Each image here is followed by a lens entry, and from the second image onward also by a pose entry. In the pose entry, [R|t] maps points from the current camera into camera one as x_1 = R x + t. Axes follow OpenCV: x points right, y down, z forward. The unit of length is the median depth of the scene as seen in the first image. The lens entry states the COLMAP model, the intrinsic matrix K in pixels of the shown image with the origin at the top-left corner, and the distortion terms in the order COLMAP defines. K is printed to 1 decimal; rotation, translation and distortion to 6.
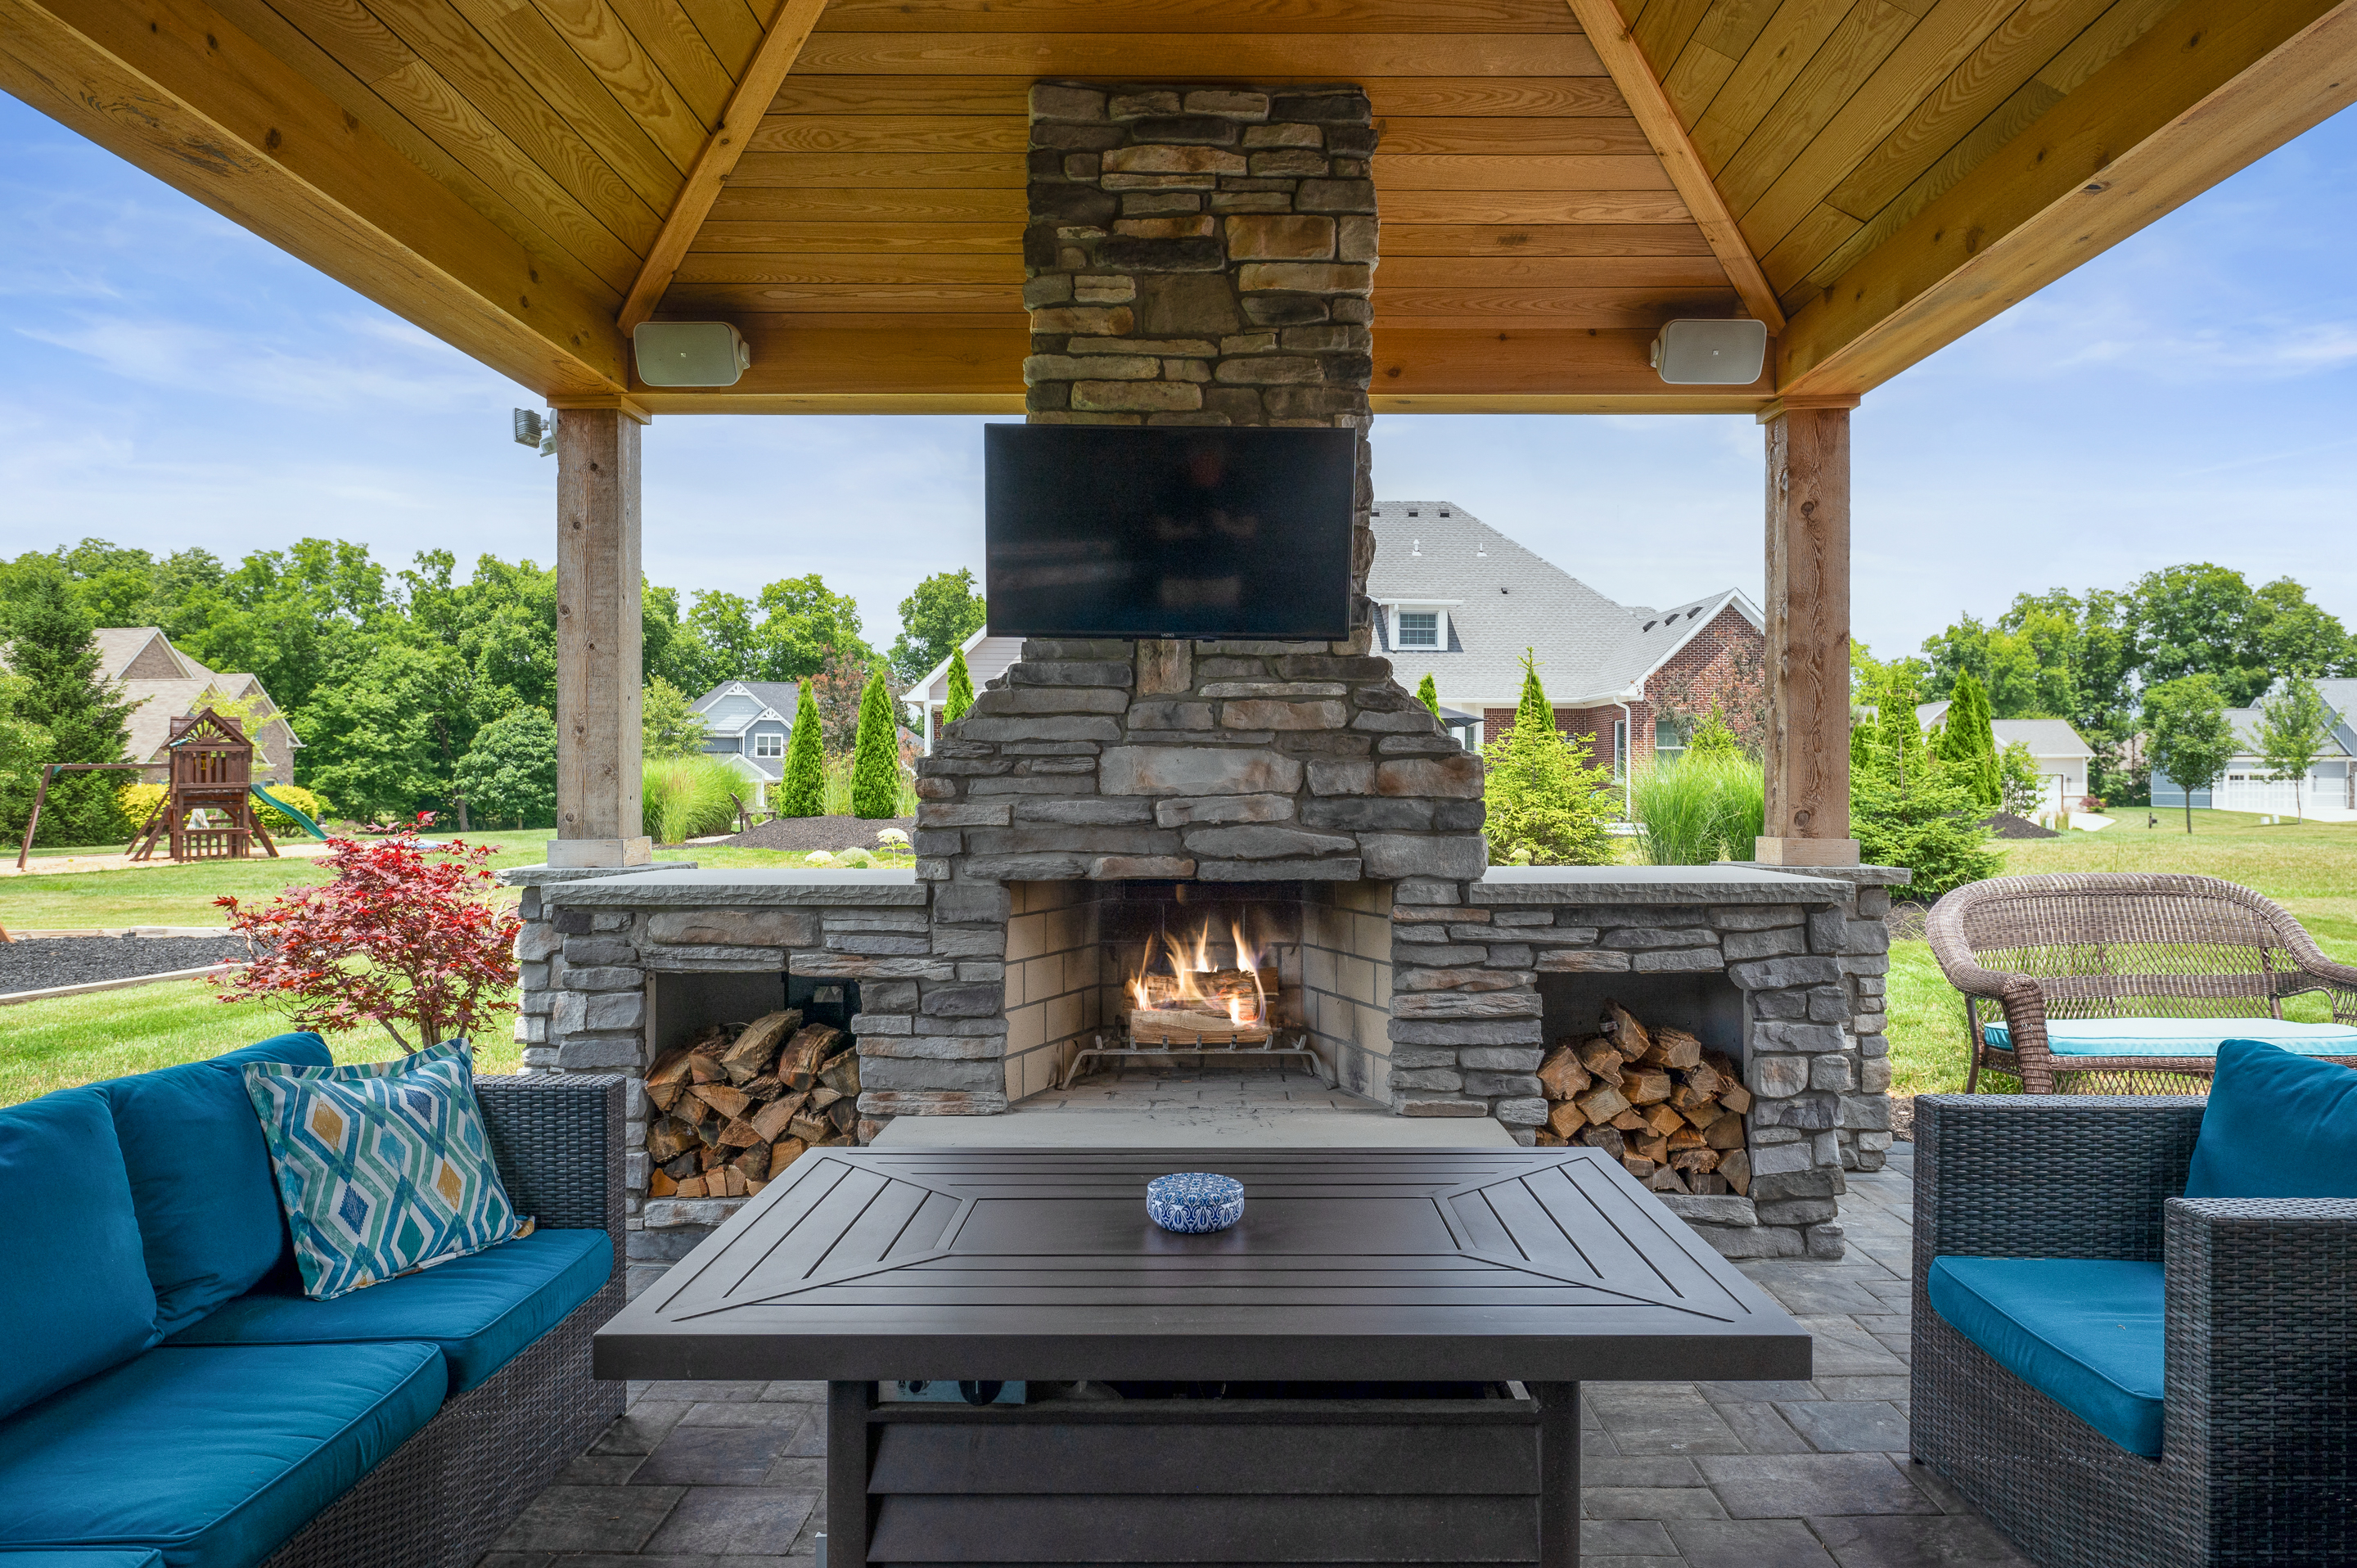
lens RADIAL K [[1482.9, 0, 1202.8], [0, 1482.9, 791.1], [0, 0, 1]] dist [-0.002187, -0.010338]
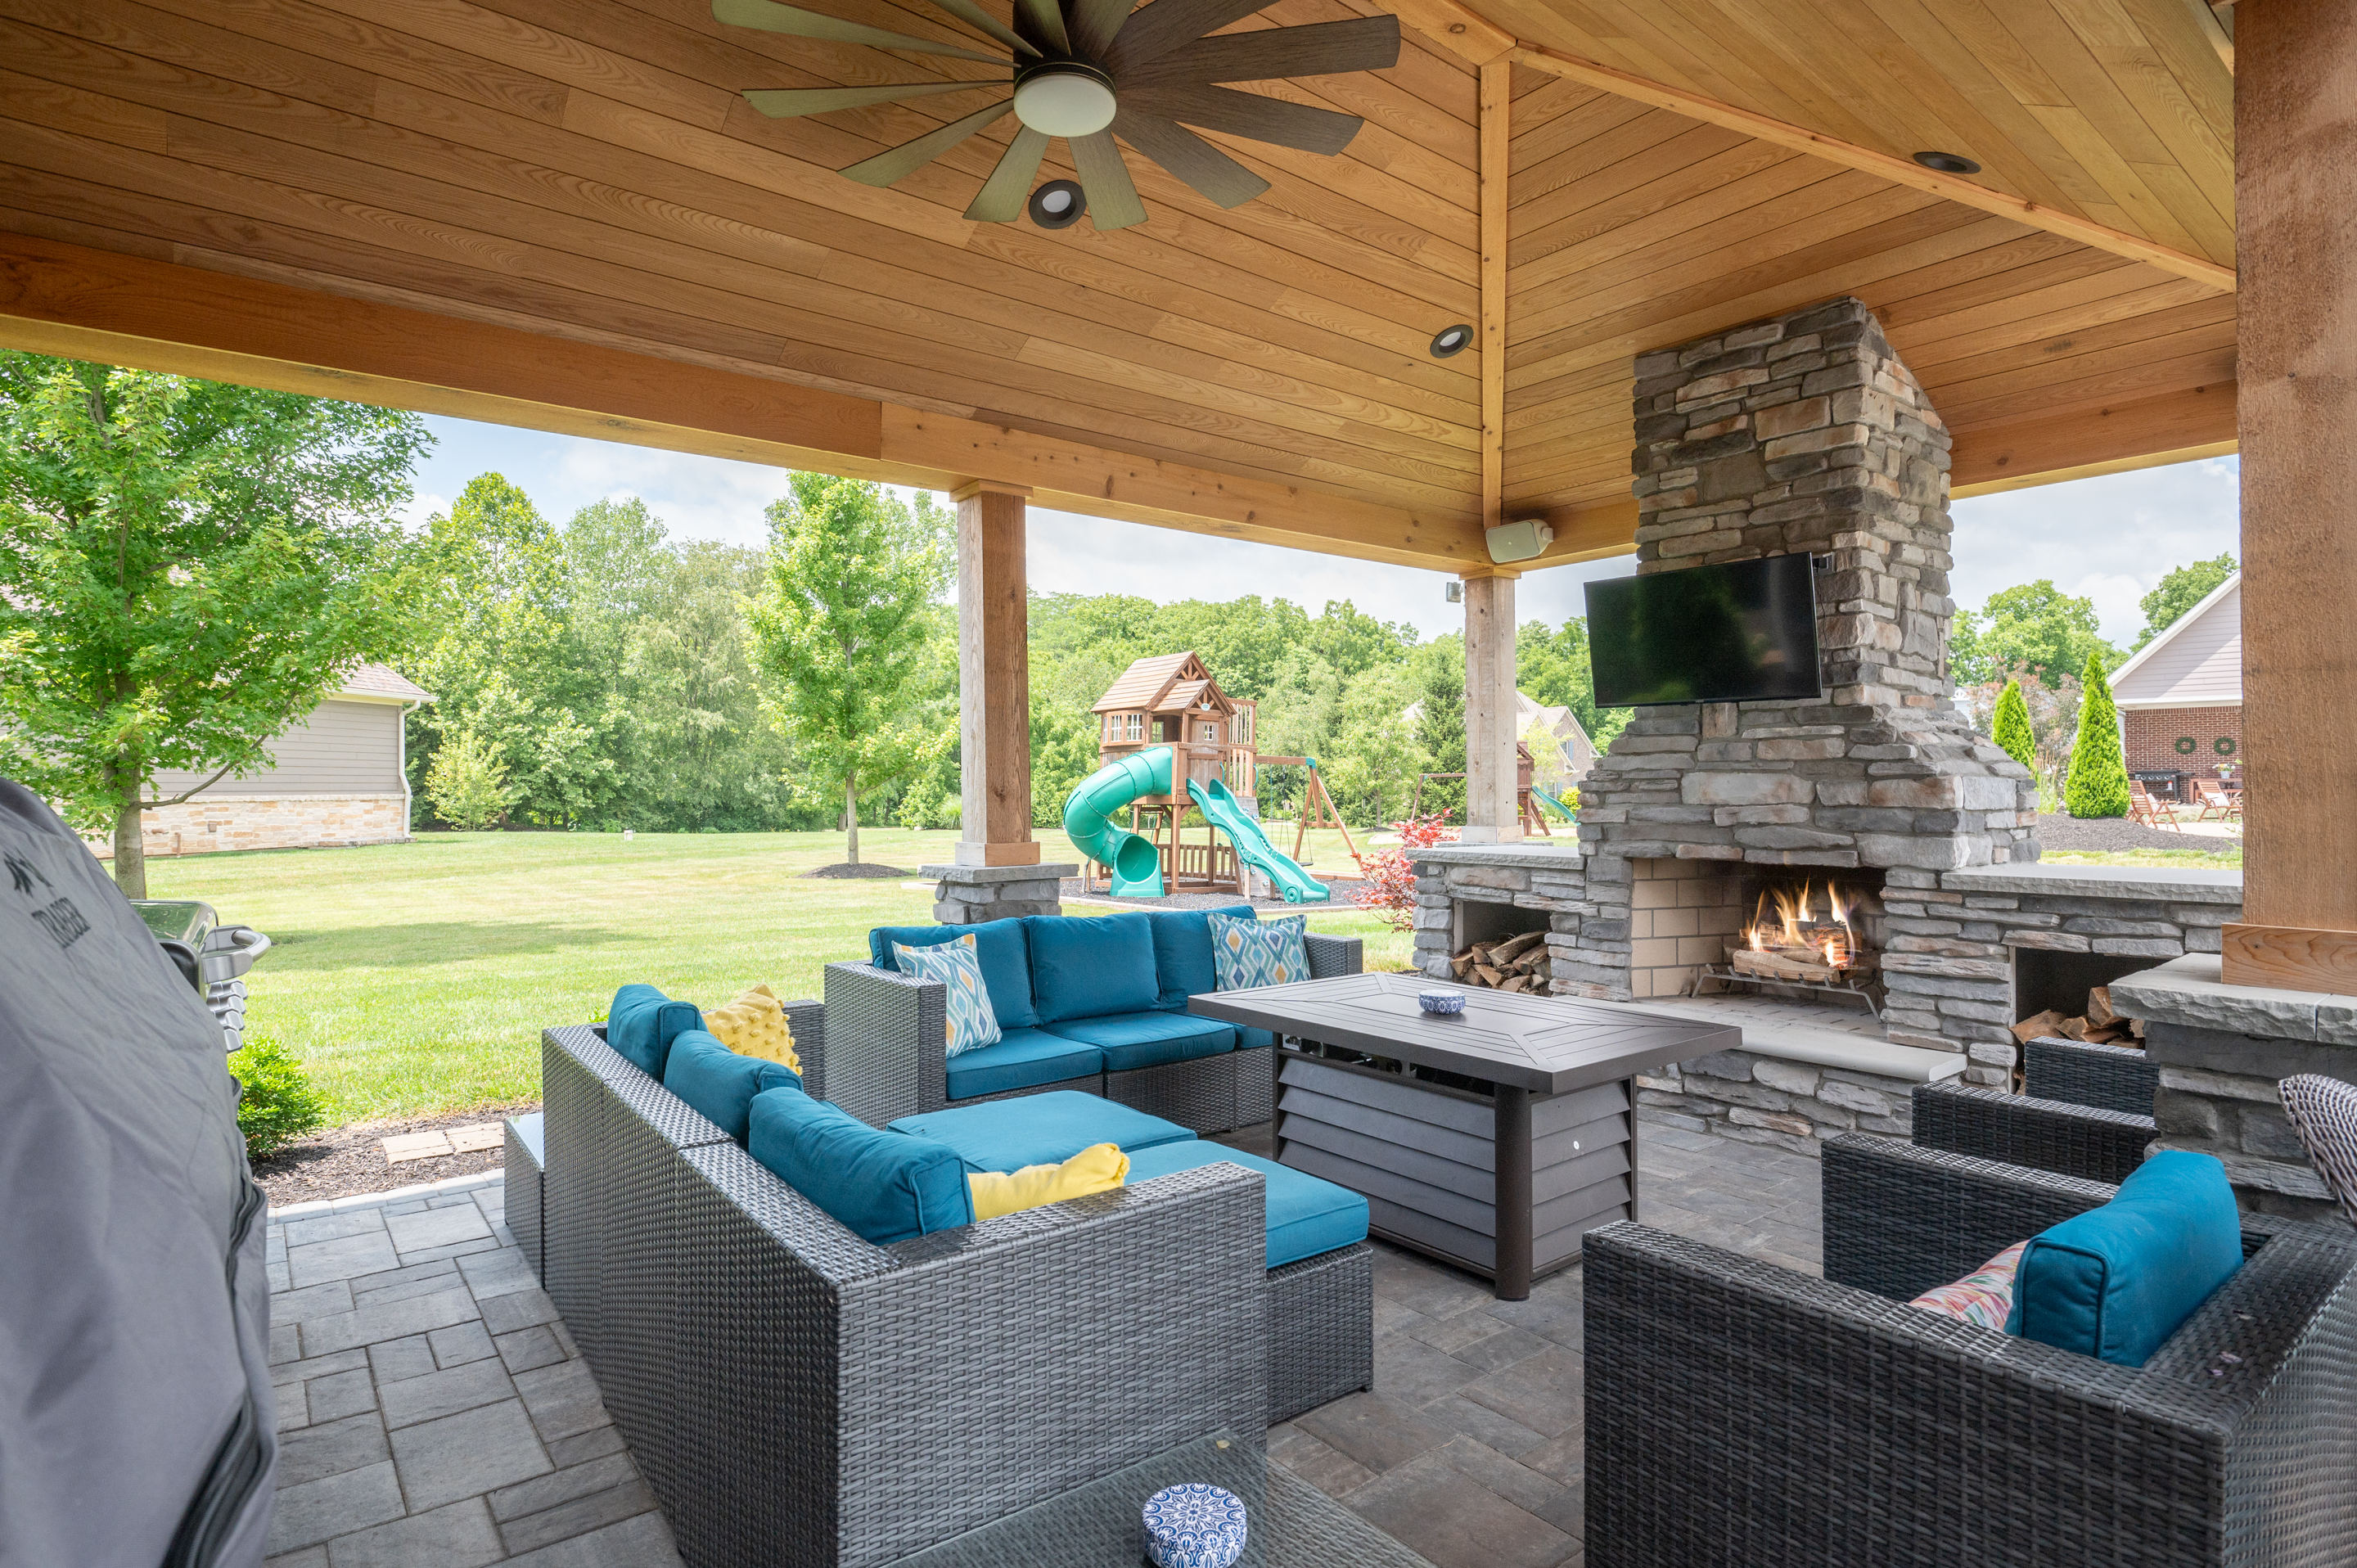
lens RADIAL K [[1245.6, 0, 1177.8], [0, 1245.6, 783.4], [0, 0, 1]] dist [-0.018221, -0.001832]
pose [[0.613899, -0.005621, -0.789364, 0.629795], [0.003374, 0.999984, -0.004497, -0.014938], [0.789377, 0.000097, 0.613908, -0.209055]]
